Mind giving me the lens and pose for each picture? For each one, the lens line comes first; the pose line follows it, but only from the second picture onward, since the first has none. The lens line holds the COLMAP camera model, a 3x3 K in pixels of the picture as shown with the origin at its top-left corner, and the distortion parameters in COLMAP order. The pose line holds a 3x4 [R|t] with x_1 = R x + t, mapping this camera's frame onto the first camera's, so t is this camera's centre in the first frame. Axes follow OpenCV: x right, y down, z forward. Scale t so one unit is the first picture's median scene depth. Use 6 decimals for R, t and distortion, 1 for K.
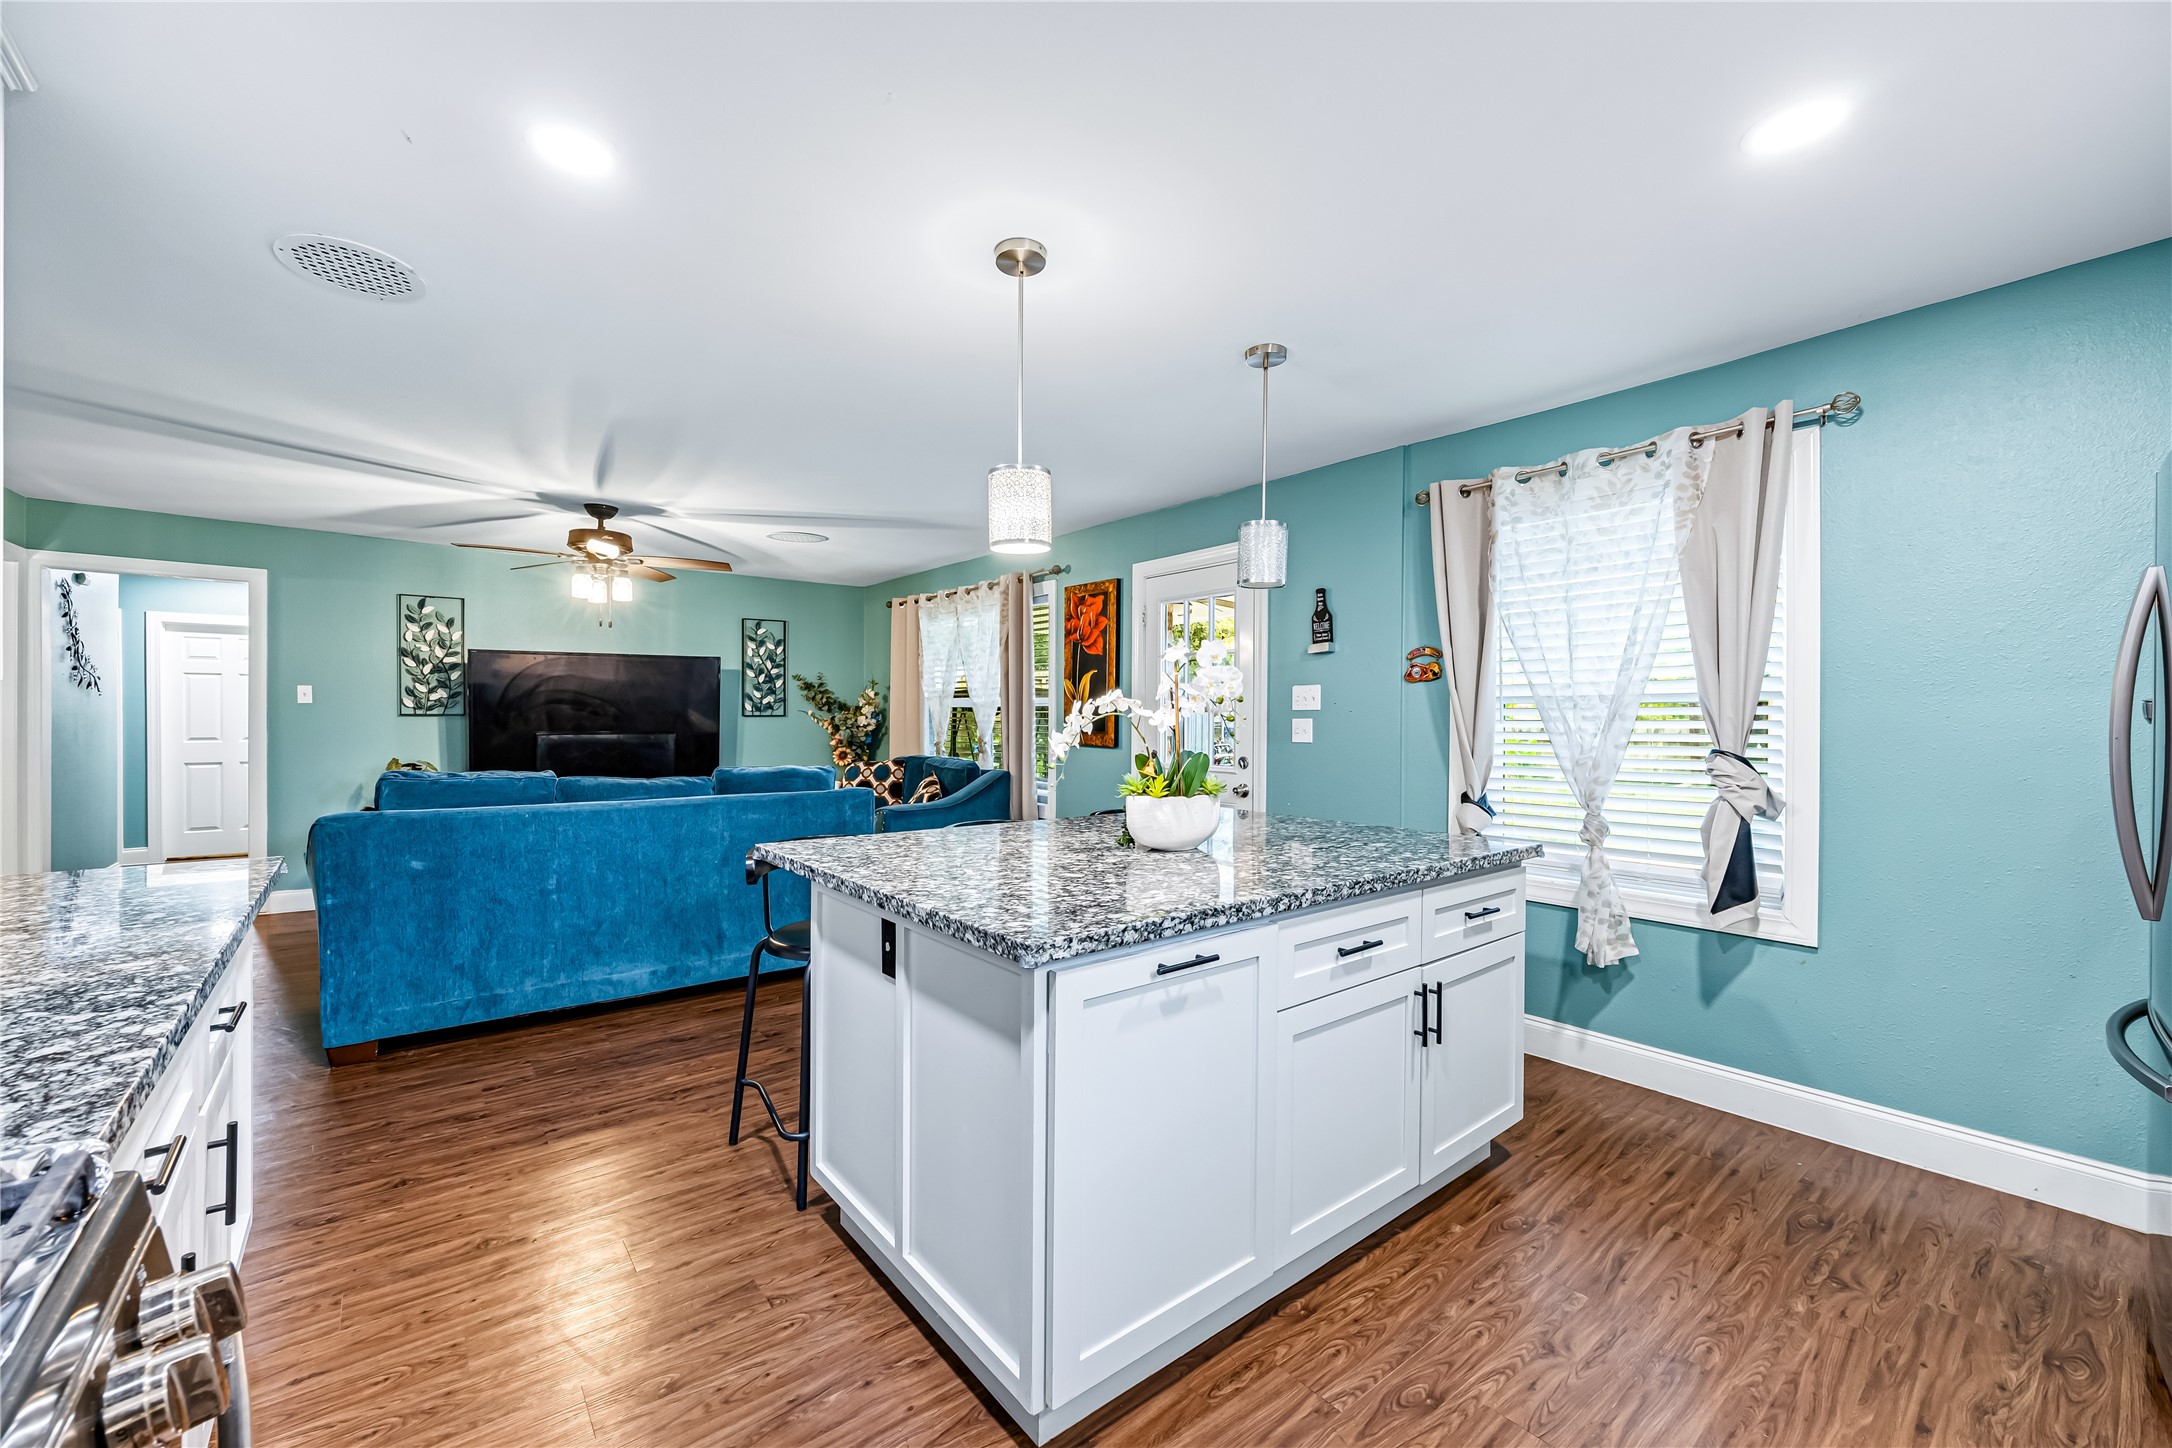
lens RADIAL K [[876.5, 0, 1086.0], [0, 876.5, 724.0], [0, 0, 1]] dist [-0.000543, -0.000363]
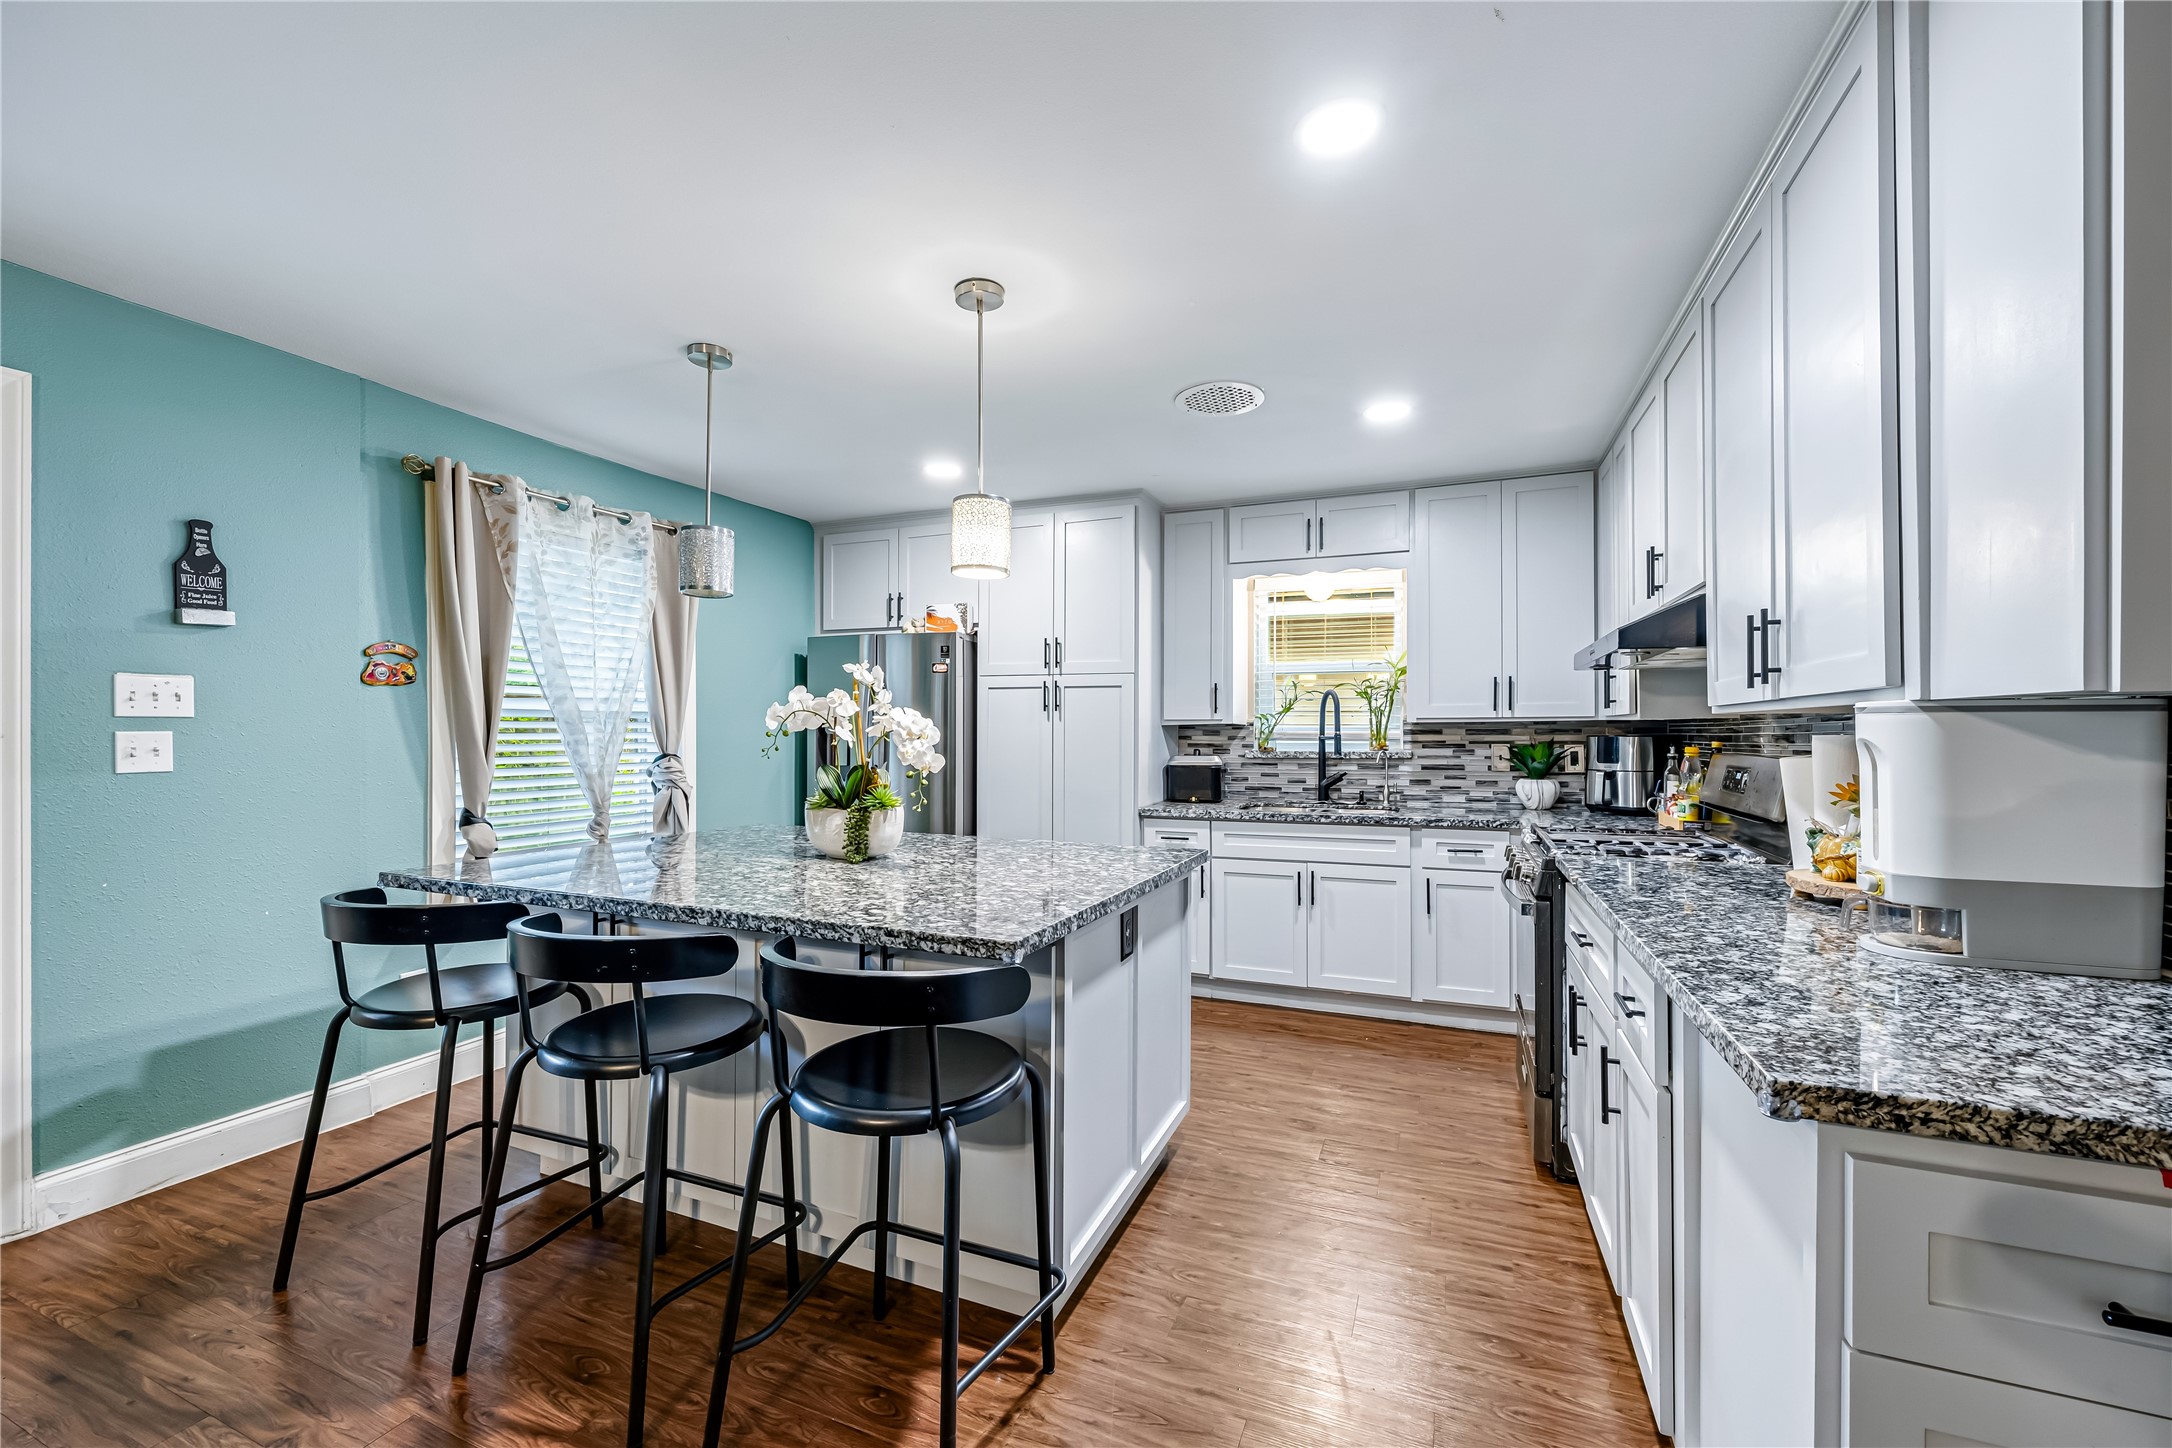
lens RADIAL K [[879.7, 0, 1075.2], [0, 879.7, 728.9], [0, 0, 1]] dist [0.000618, 0.000198]
pose [[-0.473614, 0.000460, 0.880733, -0.395146], [0.003547, 0.999993, 0.001385, -0.004454], [-0.880726, 0.003780, -0.473612, 0.521547]]
